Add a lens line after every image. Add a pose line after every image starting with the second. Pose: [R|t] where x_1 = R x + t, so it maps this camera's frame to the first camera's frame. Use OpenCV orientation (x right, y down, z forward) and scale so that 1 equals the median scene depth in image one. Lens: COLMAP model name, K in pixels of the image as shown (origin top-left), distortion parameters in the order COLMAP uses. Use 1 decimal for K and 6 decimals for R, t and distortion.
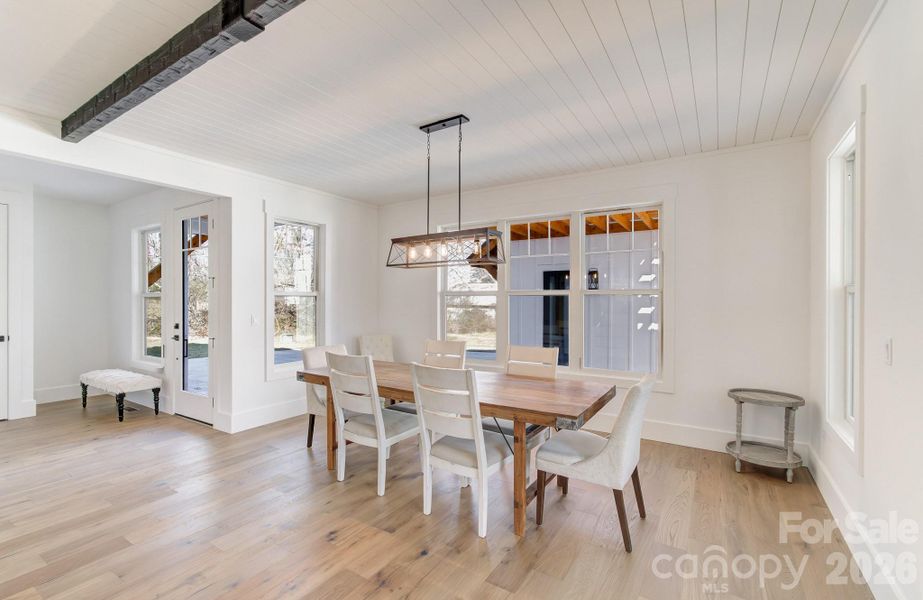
lens RADIAL K [[404.8, 0, 455.8], [0, 404.8, 300.2], [0, 0, 1]] dist [-0.010005, 0.005052]
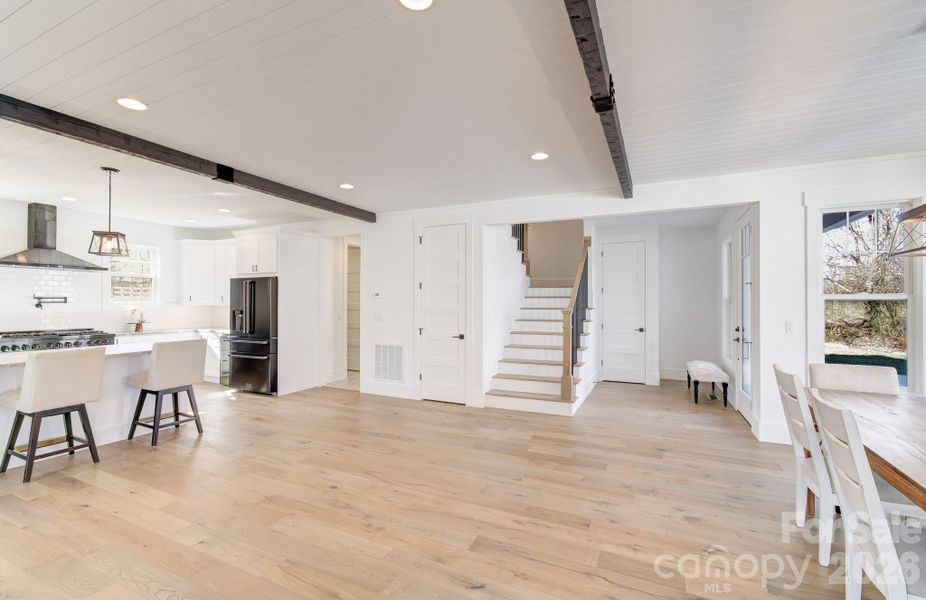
lens RADIAL K [[406.1, 0, 466.6], [0, 406.1, 298.7], [0, 0, 1]] dist [-0.010005, 0.005052]
pose [[0.130831, -0.011273, -0.991341, 0.409253], [-0.003439, 0.999924, -0.011825, -0.001494], [0.991399, 0.004956, 0.130782, 0.204783]]
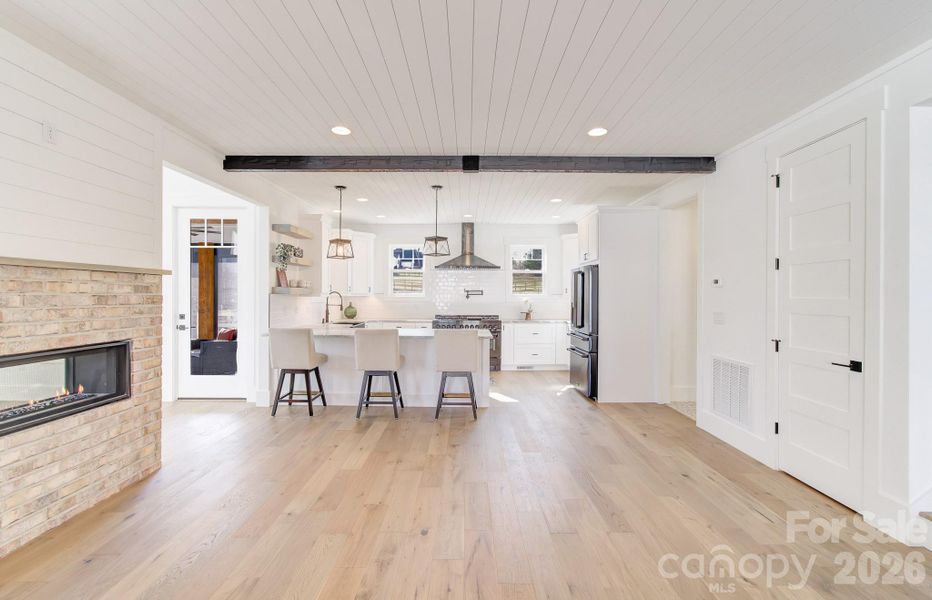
lens RADIAL K [[411.6, 0, 466.1], [0, 411.6, 295.6], [0, 0, 1]] dist [-0.002119, 0.001400]
pose [[-0.844585, -0.003820, -0.535408, -0.206299], [-0.005845, 0.999981, 0.002085, 0.001111], [0.535390, 0.004890, -0.844591, 0.662304]]
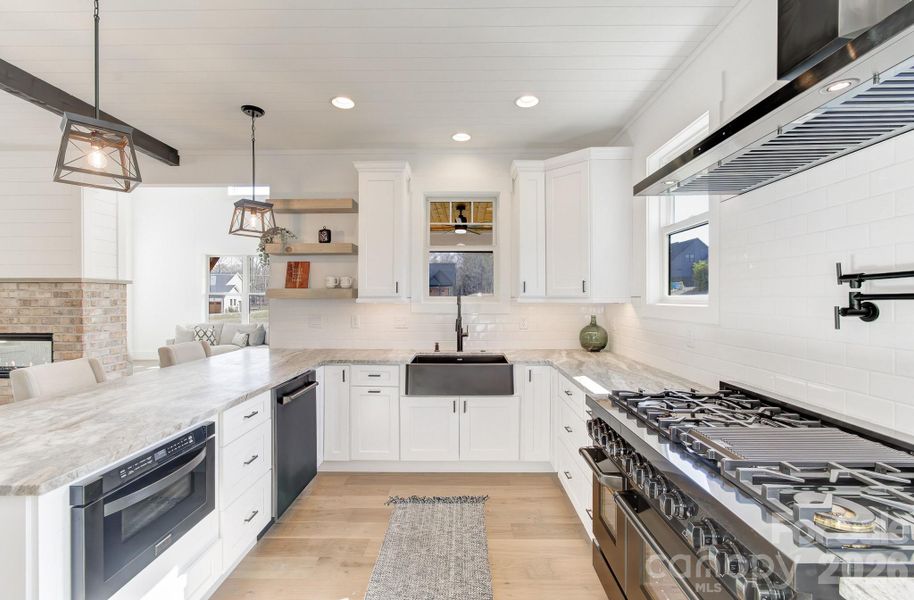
lens RADIAL K [[409.7, 0, 454.4], [0, 409.7, 297.0], [0, 0, 1]] dist [0.000484, 0.001669]
pose [[-0.520450, 0.002072, 0.853890, -1.615157], [-0.000644, 0.999996, -0.002820, 0.001541], [-0.853892, -0.002018, -0.520446, -0.809432]]
